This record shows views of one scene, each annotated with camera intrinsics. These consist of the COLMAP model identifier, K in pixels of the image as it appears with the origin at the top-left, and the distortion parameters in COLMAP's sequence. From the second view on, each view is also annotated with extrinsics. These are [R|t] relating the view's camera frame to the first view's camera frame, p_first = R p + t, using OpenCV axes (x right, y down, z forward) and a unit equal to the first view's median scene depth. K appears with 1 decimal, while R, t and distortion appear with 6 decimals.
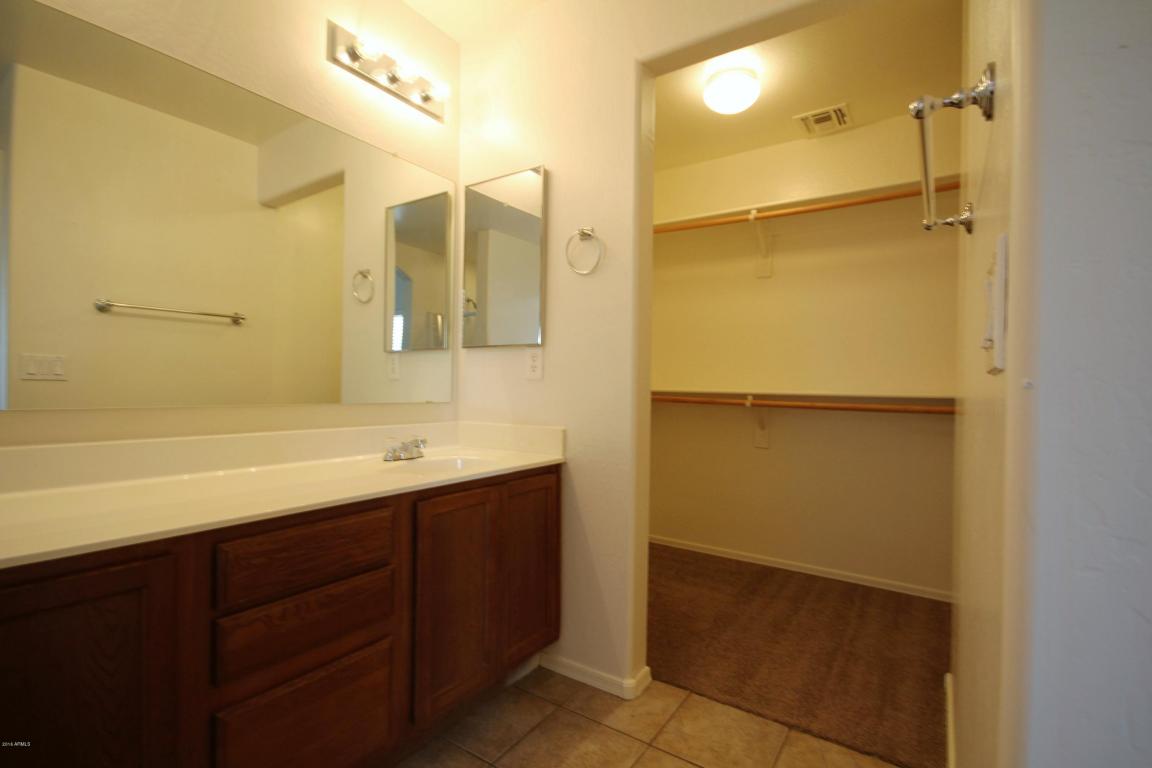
lens RADIAL K [[526.6, 0, 574.5], [0, 526.6, 387.3], [0, 0, 1]] dist [-0.001679, -0.002533]
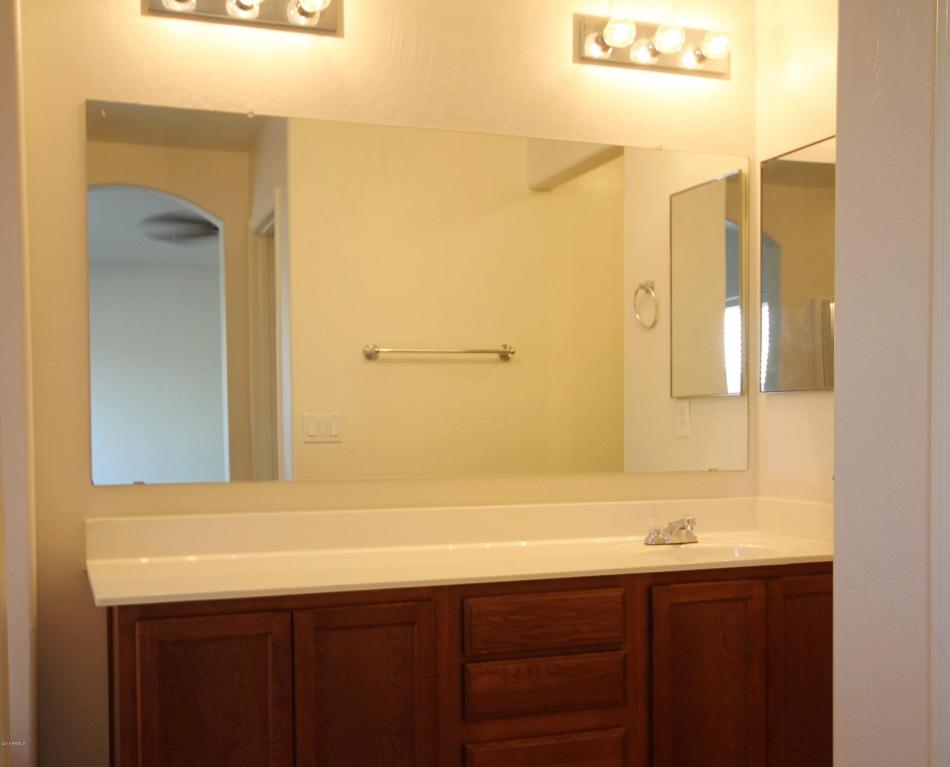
lens RADIAL K [[1101.3, 0, 475.3], [0, 1101.3, 383.3], [0, 0, 1]] dist [-0.074897, 0.000000]
pose [[0.811261, -0.040549, -0.583277, 0.518256], [0.018085, 0.998855, -0.044286, -0.045598], [0.584405, 0.025379, 0.811065, -0.645874]]
